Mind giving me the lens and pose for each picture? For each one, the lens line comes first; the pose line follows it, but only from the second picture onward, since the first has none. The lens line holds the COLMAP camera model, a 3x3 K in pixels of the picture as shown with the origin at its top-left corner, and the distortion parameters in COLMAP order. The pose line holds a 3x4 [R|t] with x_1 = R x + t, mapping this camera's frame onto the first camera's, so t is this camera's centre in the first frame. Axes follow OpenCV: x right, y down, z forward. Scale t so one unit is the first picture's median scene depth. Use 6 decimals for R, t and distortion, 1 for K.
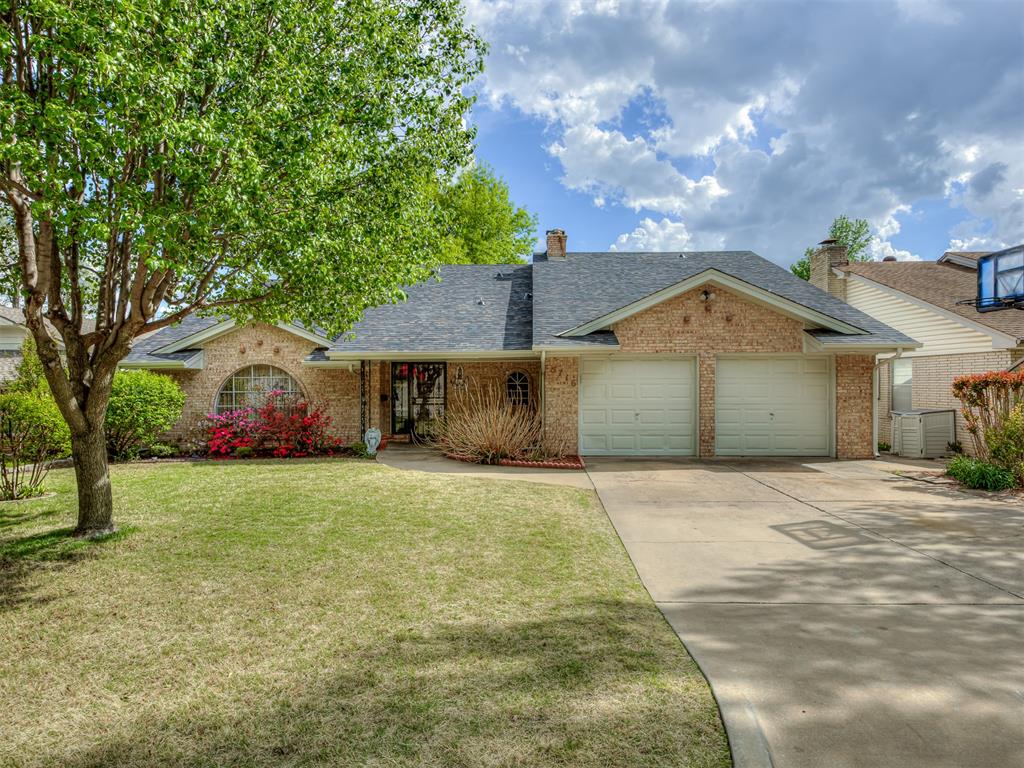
lens RADIAL K [[592.4, 0, 503.6], [0, 592.4, 386.2], [0, 0, 1]] dist [-0.001699, -0.000300]
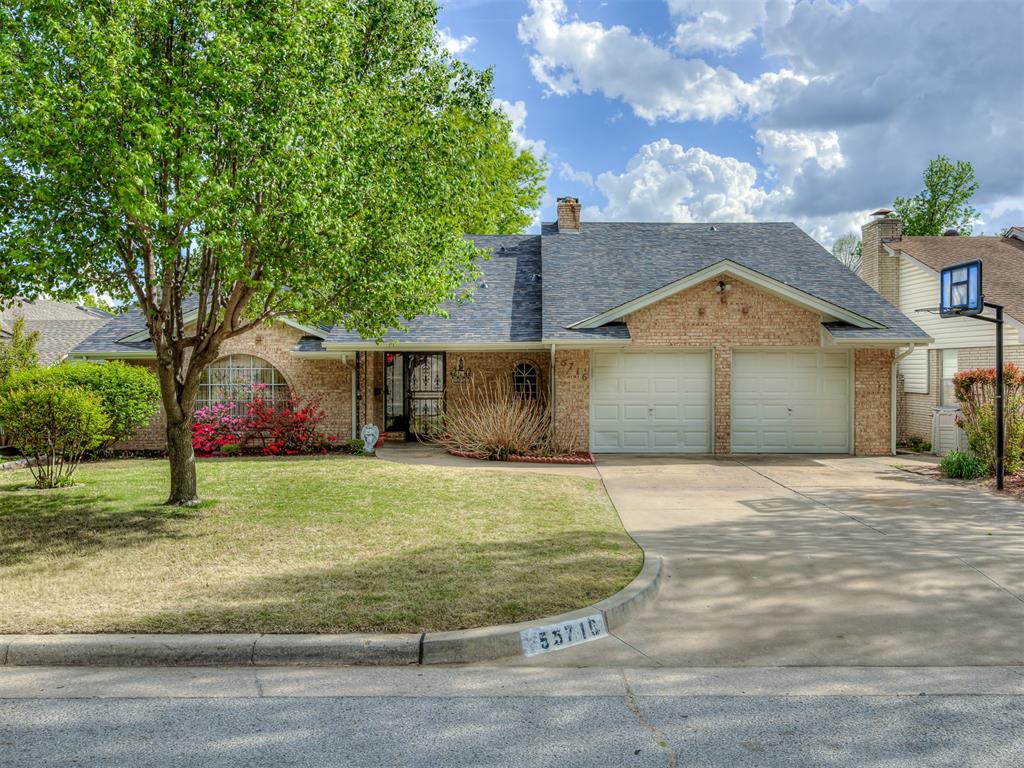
lens RADIAL K [[784.6, 0, 515.7], [0, 784.6, 385.2], [0, 0, 1]] dist [0.006411, 0.001227]
pose [[0.999807, 0.002500, 0.019486, -0.018025], [-0.002745, 0.999917, 0.012575, -0.007499], [-0.019453, -0.012626, 0.999731, -0.267445]]
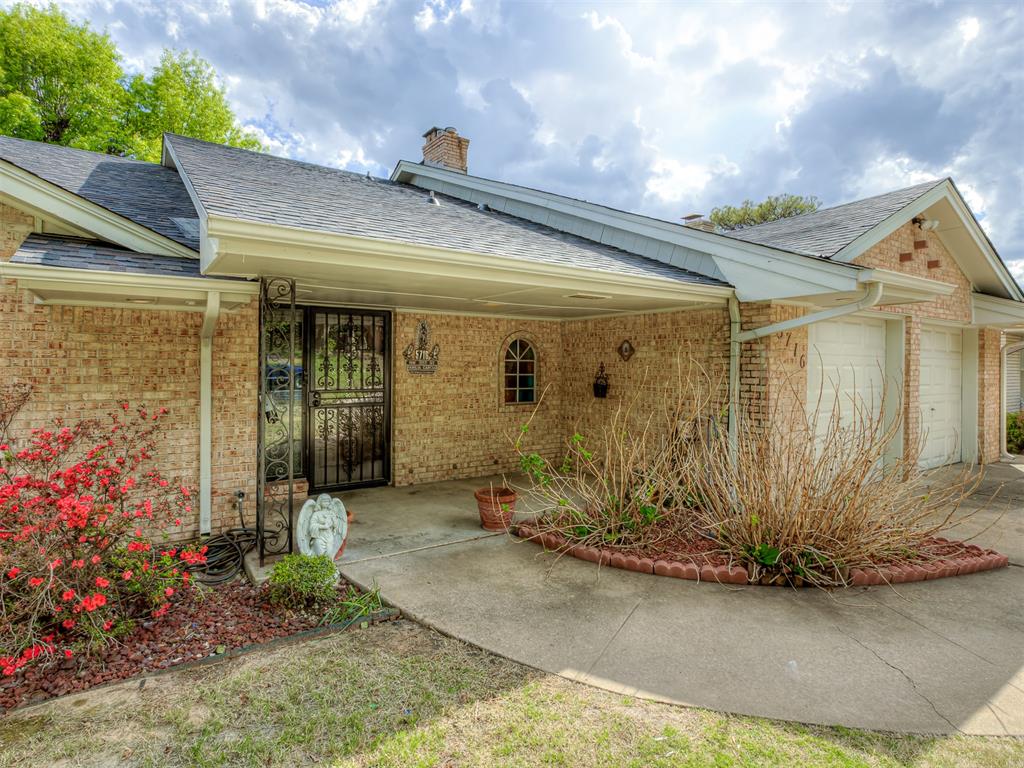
lens RADIAL K [[557.9, 0, 514.2], [0, 557.9, 377.0], [0, 0, 1]] dist [-0.006330, -0.000849]
pose [[0.840503, -0.000441, 0.541807, -0.338512], [-0.008689, 0.999860, 0.014294, 0.002914], [-0.541737, -0.016722, 0.840382, 0.806181]]
